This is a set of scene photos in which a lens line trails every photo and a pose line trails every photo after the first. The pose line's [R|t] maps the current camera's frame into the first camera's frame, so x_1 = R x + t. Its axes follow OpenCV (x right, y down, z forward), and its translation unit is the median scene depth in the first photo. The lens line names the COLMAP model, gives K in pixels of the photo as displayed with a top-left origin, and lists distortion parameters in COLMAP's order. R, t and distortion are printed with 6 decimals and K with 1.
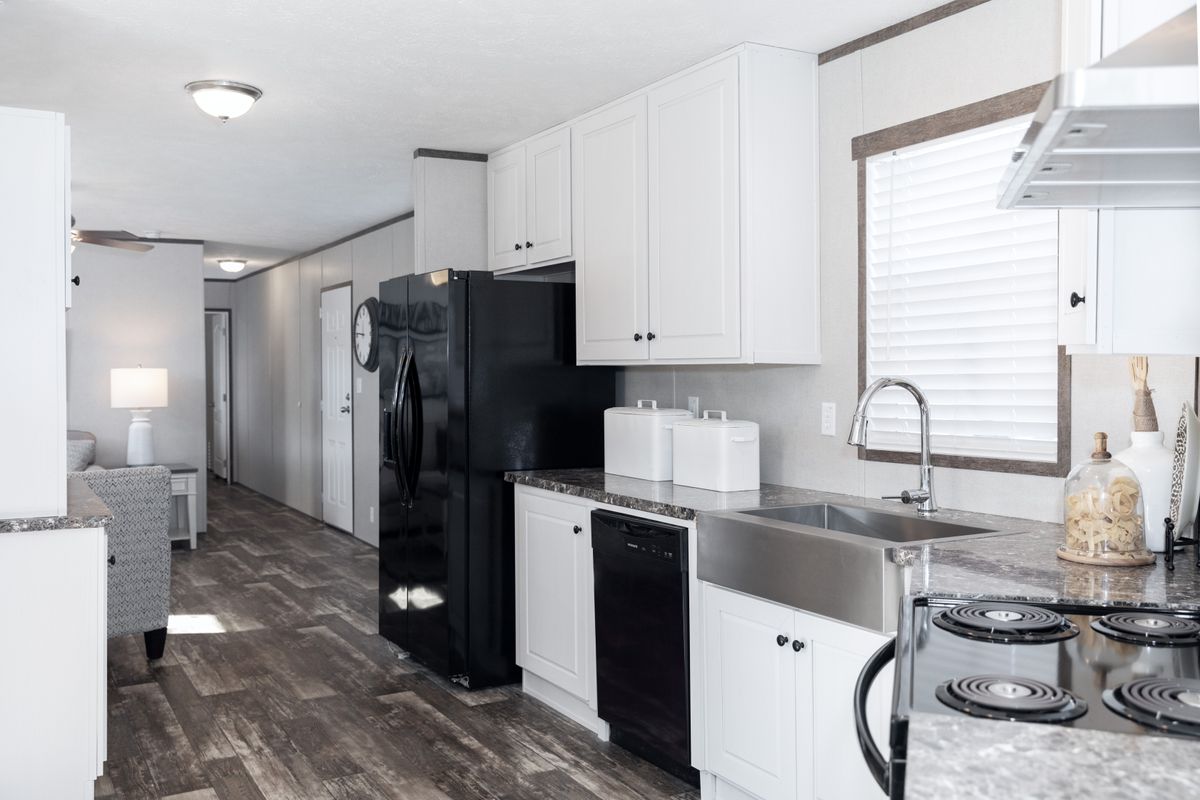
lens RADIAL K [[1079.7, 0, 601.0], [0, 1079.7, 377.5], [0, 0, 1]] dist [0.002157, -0.005453]
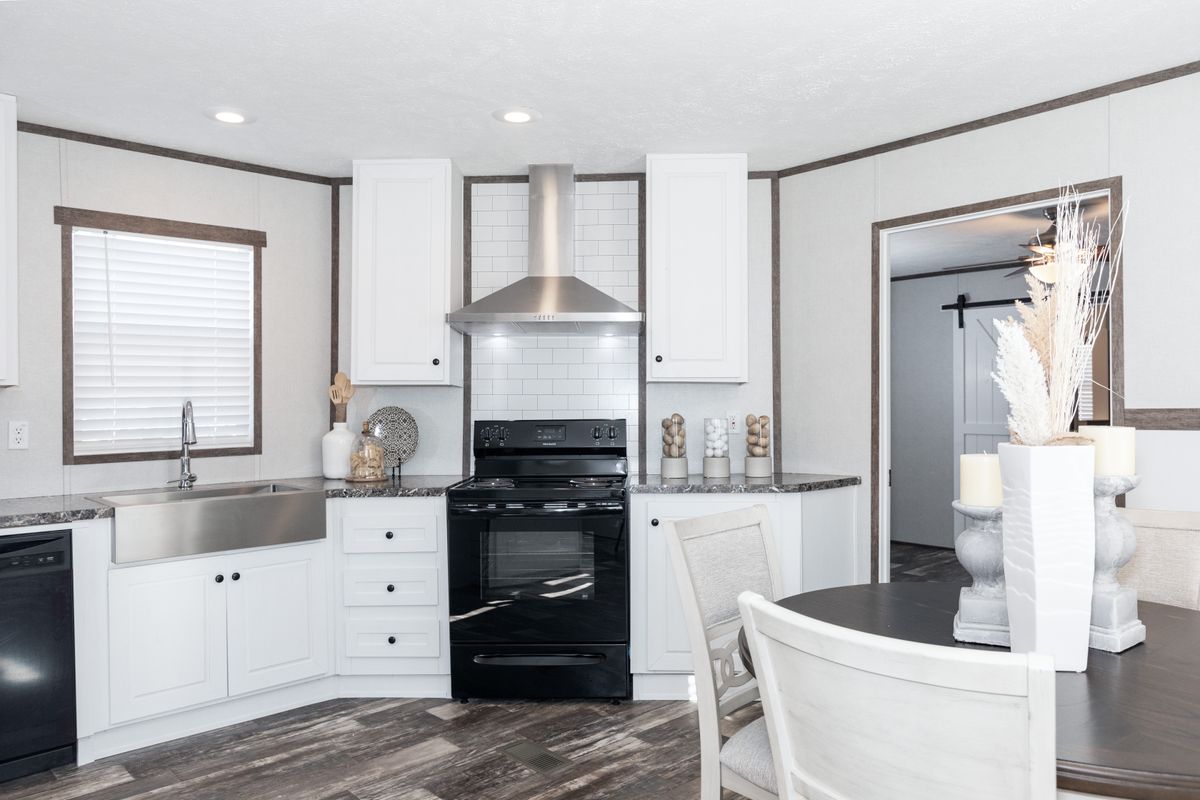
lens RADIAL K [[830.9, 0, 600.0], [0, 830.9, 400.0], [0, 0, 1]] dist [-0.010657, 0.000918]
pose [[-0.234589, 0.013122, 0.972006, -0.797485], [0.018473, 0.999789, -0.009038, 0.019705], [-0.971919, 0.015836, -0.234782, 0.594284]]
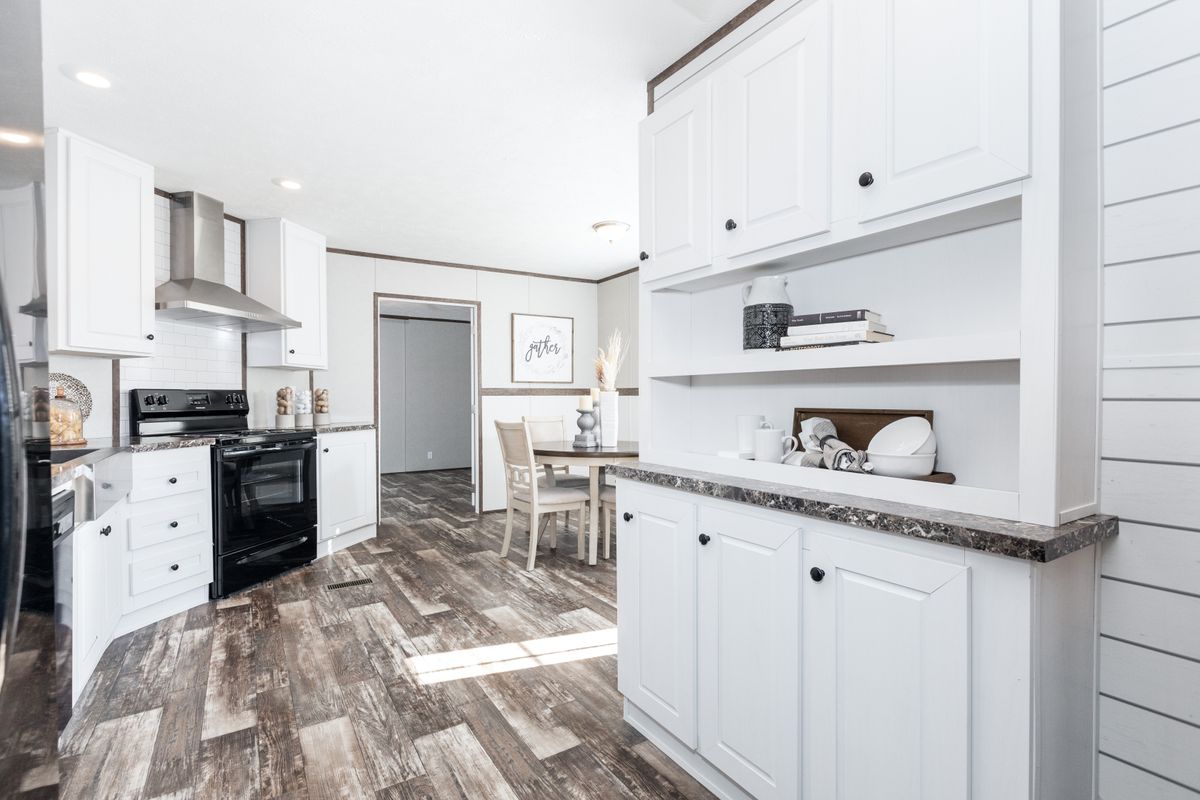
lens RADIAL K [[566.9, 0, 600.0], [0, 566.9, 400.0], [0, 0, 1]] dist [0.000828, 0.000268]
pose [[-0.998429, 0.007513, -0.055522, -0.362648], [0.006763, 0.999883, 0.013695, 0.043787], [0.055618, 0.013298, -0.998364, 1.410299]]
